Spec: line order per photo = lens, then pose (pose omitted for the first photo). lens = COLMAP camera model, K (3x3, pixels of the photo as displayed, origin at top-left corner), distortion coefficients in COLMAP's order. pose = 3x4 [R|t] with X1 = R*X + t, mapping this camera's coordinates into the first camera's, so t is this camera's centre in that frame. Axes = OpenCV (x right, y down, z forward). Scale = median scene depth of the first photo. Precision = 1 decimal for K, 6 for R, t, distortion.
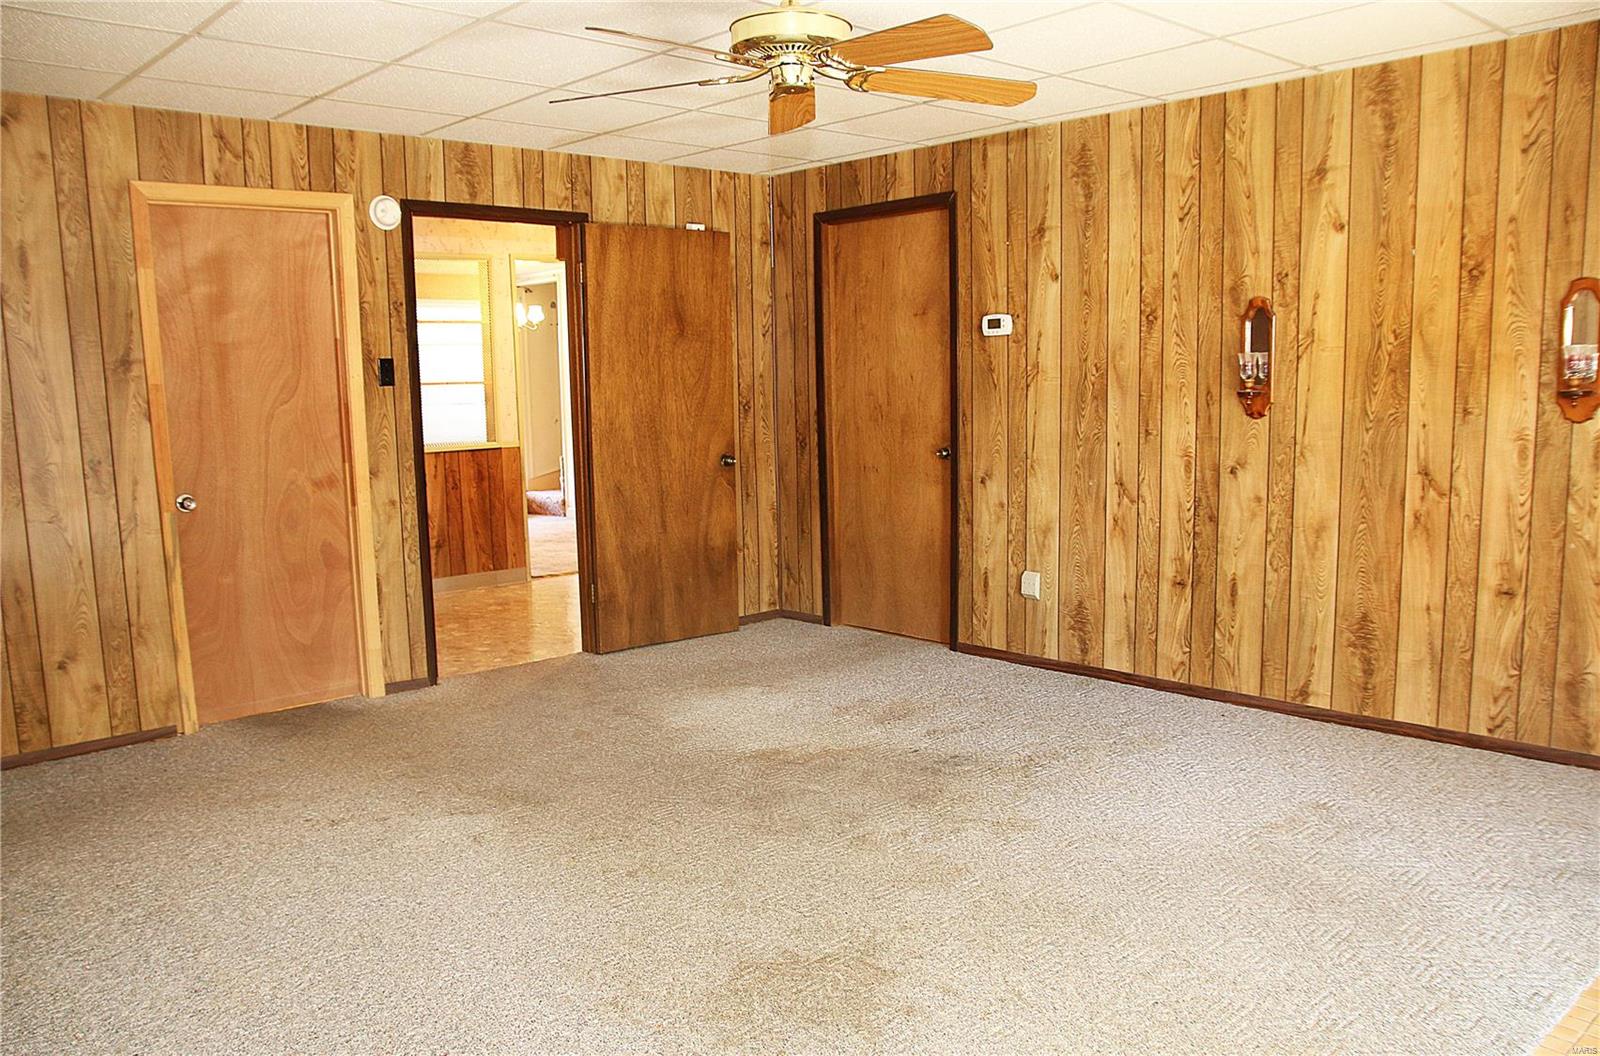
lens RADIAL K [[1235.5, 0, 800.1], [0, 1235.5, 557.0], [0, 0, 1]] dist [-0.129953, 0.106383]
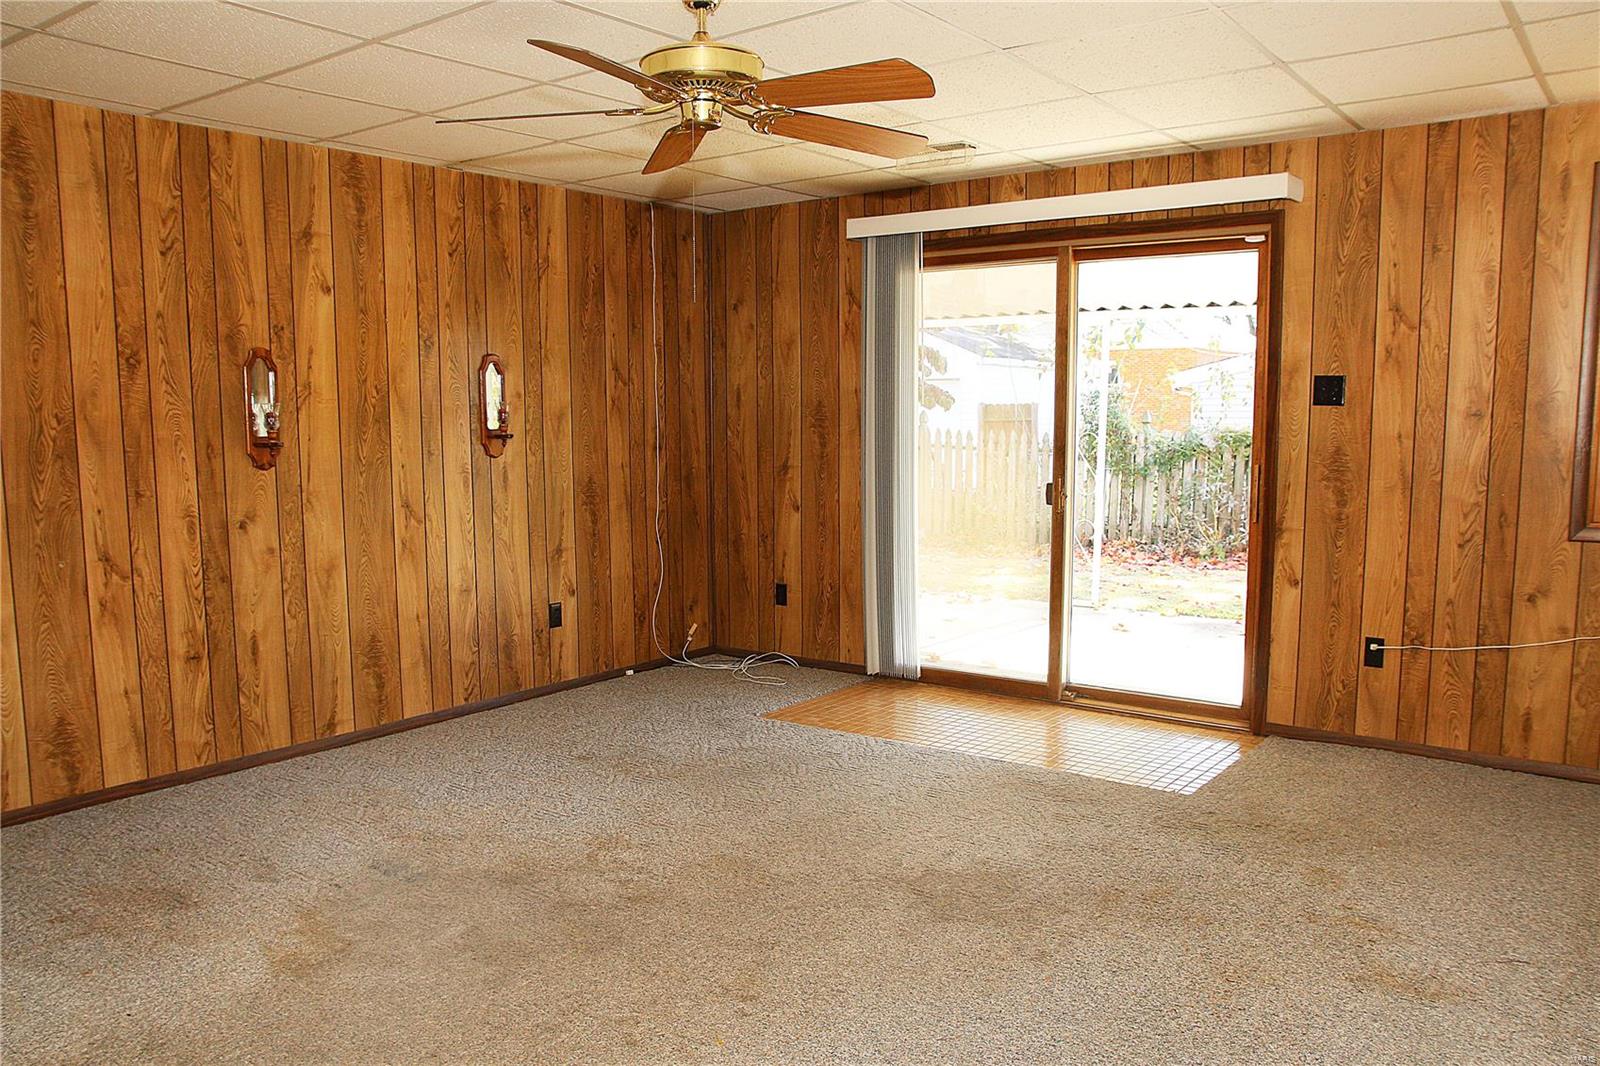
lens RADIAL K [[1225.1, 0, 793.4], [0, 1225.1, 568.5], [0, 0, 1]] dist [-0.127869, 0.105320]
pose [[-0.165672, -0.101963, 0.980896, -0.687431], [0.152983, 0.979943, 0.127703, -0.097142], [-0.974243, 0.171217, -0.146750, 0.761595]]
